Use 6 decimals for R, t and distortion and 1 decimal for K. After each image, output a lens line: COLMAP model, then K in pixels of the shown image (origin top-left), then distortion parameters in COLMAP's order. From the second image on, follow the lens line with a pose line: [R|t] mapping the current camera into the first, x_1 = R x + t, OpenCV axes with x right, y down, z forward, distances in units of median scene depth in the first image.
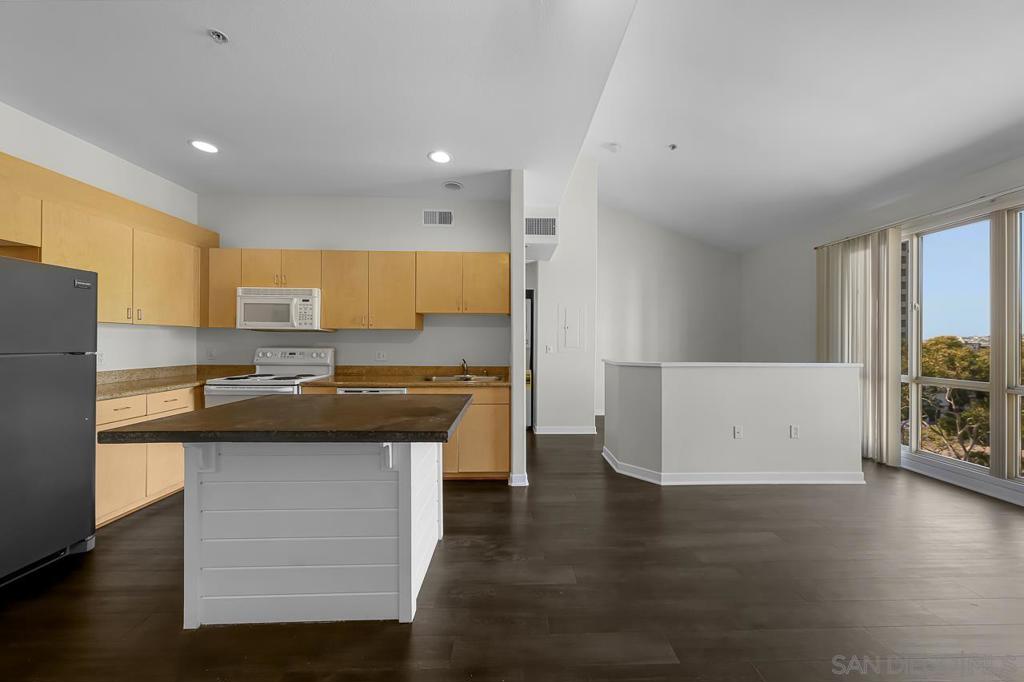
lens RADIAL K [[347.9, 0, 517.4], [0, 347.9, 341.1], [0, 0, 1]] dist [-0.001500, 0.000017]
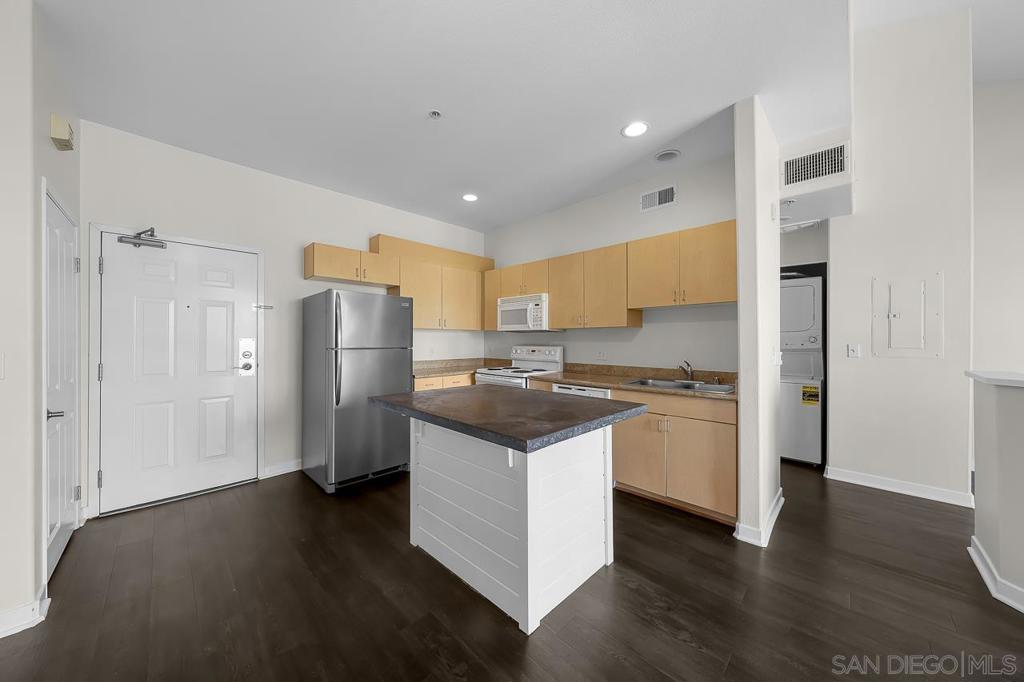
lens RADIAL K [[347.9, 0, 517.3], [0, 347.9, 339.5], [0, 0, 1]] dist [-0.001500, 0.000017]
pose [[0.694887, -0.006461, -0.719090, 0.172933], [0.004452, 0.999979, -0.004682, 0.002781], [0.719105, 0.000052, 0.694901, 0.153147]]
